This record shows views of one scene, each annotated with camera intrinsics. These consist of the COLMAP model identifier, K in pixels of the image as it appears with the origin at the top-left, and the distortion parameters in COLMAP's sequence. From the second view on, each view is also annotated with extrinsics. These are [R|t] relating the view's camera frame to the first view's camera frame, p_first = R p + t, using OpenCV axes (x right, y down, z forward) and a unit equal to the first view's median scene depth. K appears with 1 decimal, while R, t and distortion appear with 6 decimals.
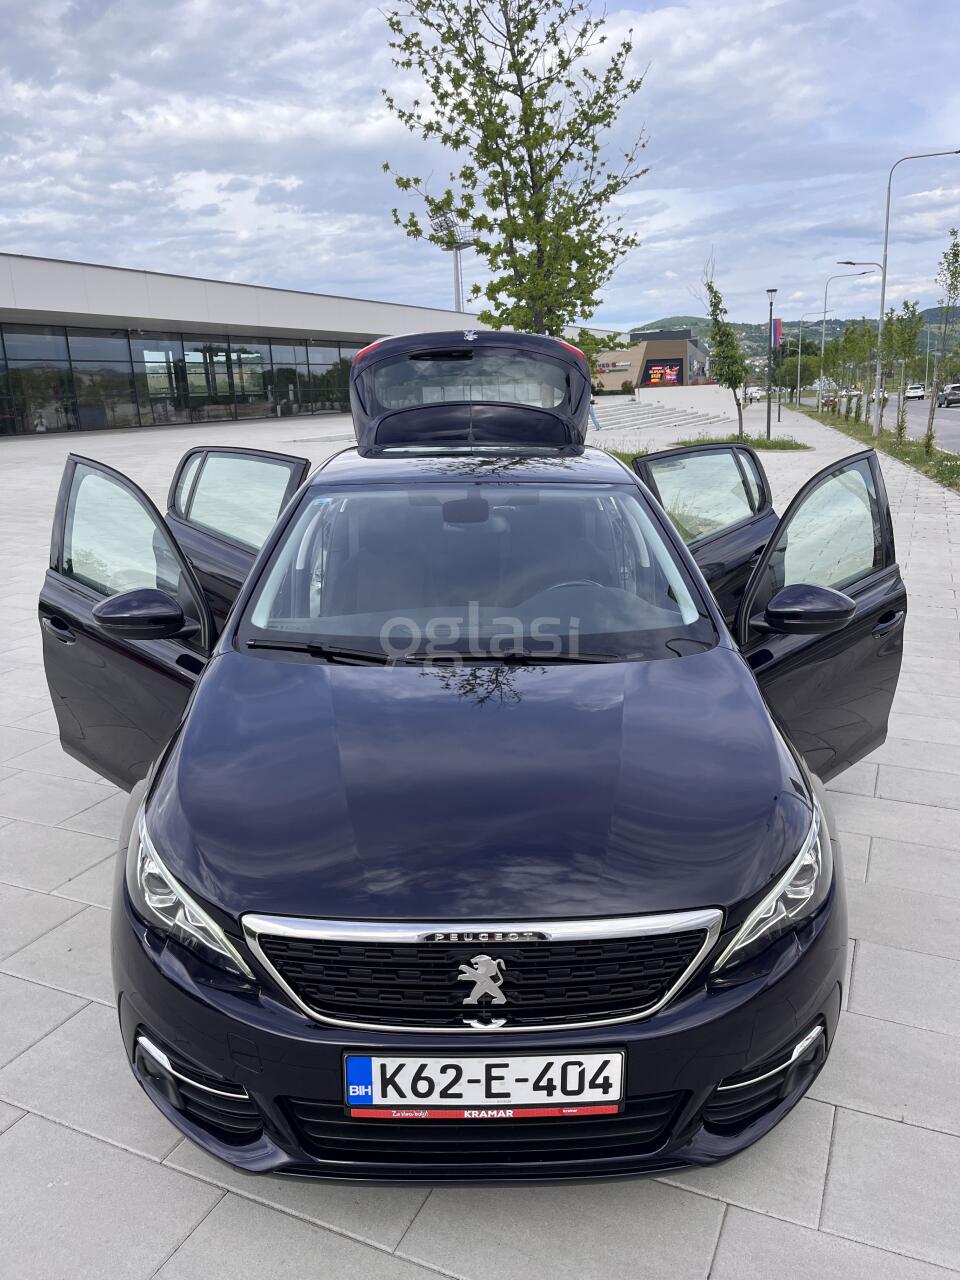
lens RADIAL K [[979.4, 0, 490.9], [0, 979.4, 633.9], [0, 0, 1]] dist [0.059204, -0.086737]
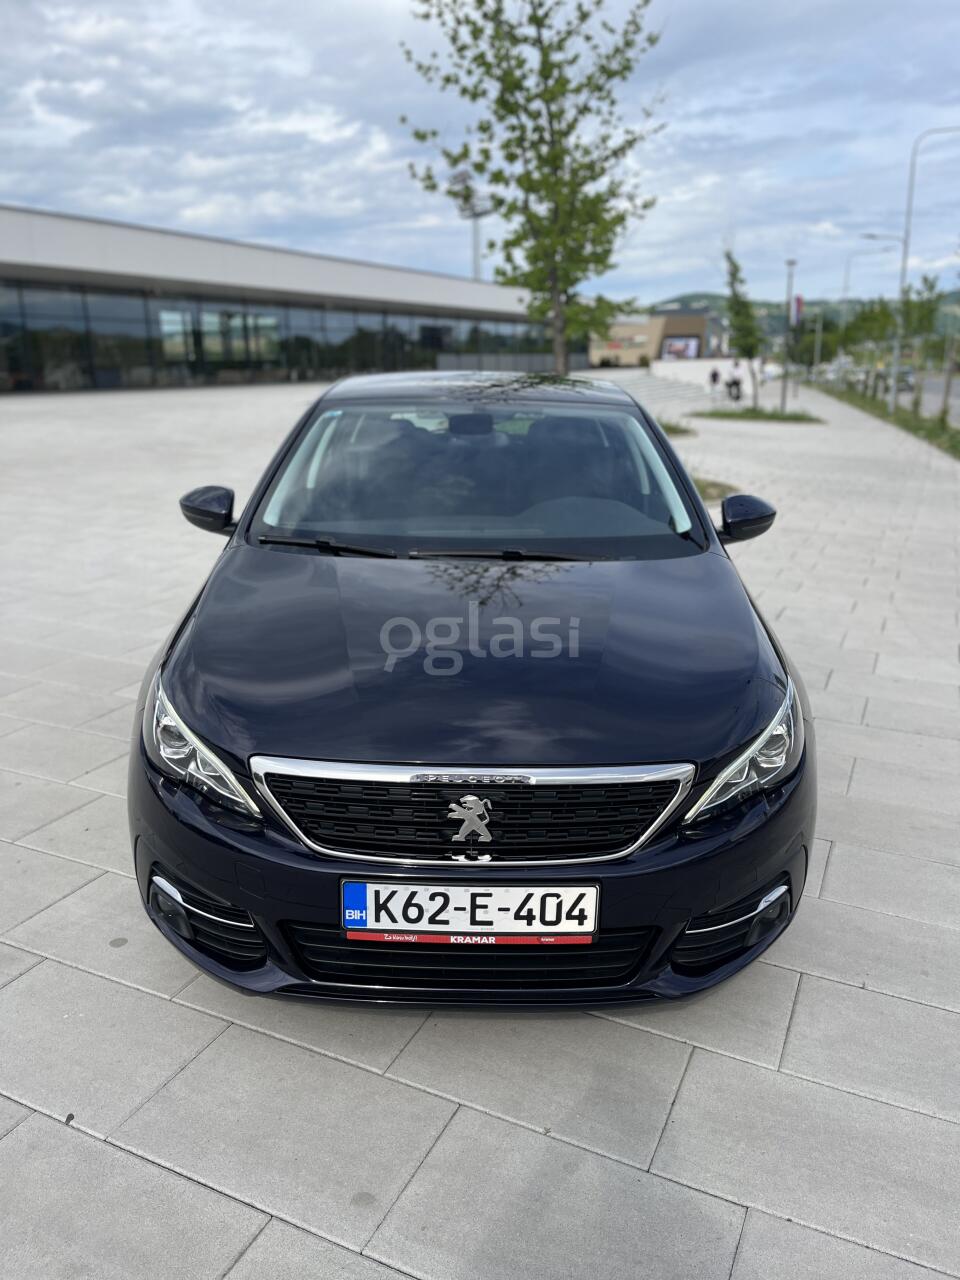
lens RADIAL K [[979.4, 0, 489.2], [0, 979.4, 632.7], [0, 0, 1]] dist [0.059204, -0.086737]
pose [[0.999649, 0.023743, -0.011751, 0.017610], [-0.023483, 0.999487, 0.021788, 0.106165], [0.012263, -0.021505, 0.999694, -0.067308]]
